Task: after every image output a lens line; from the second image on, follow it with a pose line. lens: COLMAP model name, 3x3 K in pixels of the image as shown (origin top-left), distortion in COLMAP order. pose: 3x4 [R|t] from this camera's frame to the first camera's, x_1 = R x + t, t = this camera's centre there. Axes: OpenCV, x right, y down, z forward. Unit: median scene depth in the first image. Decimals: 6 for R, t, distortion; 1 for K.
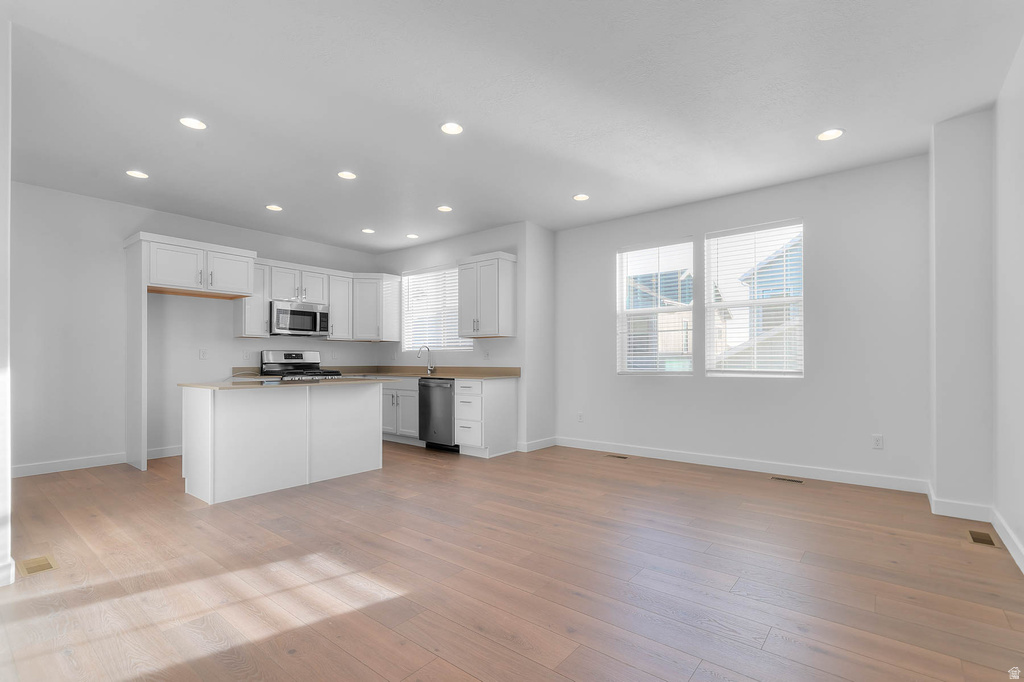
lens RADIAL K [[472.0, 0, 515.0], [0, 472.0, 355.7], [0, 0, 1]] dist [0.006513, 0.000264]
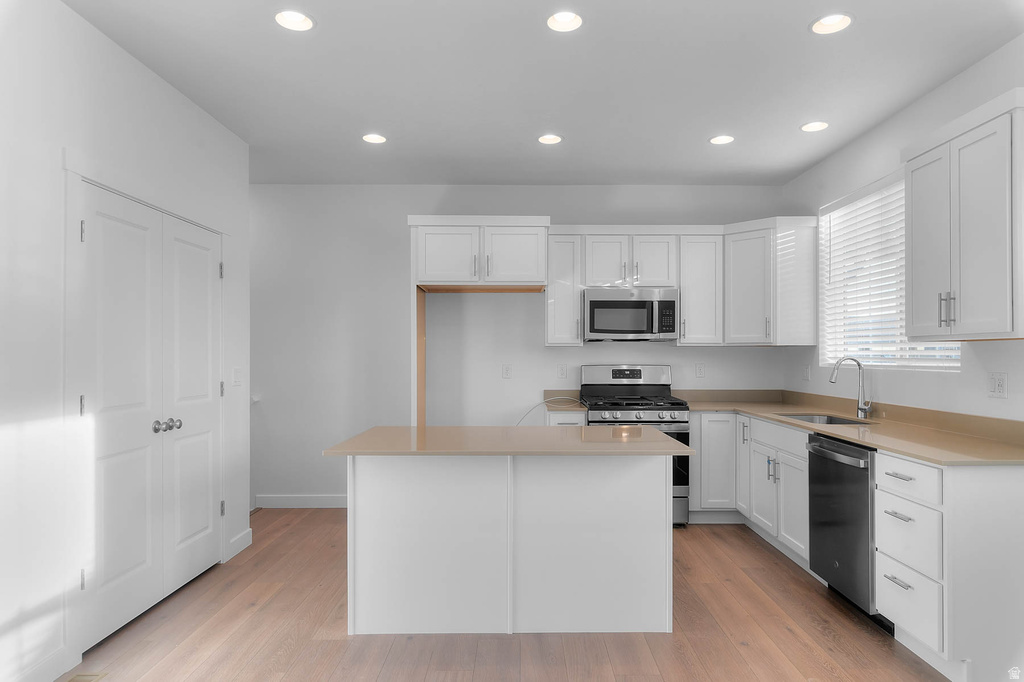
lens RADIAL K [[622.5, 0, 515.4], [0, 622.5, 349.9], [0, 0, 1]] dist [0.014665, -0.001697]
pose [[0.643260, -0.008383, -0.765602, 0.071081], [0.008132, 0.999958, -0.004116, -0.029373], [0.765605, -0.003578, 0.643301, 0.375033]]
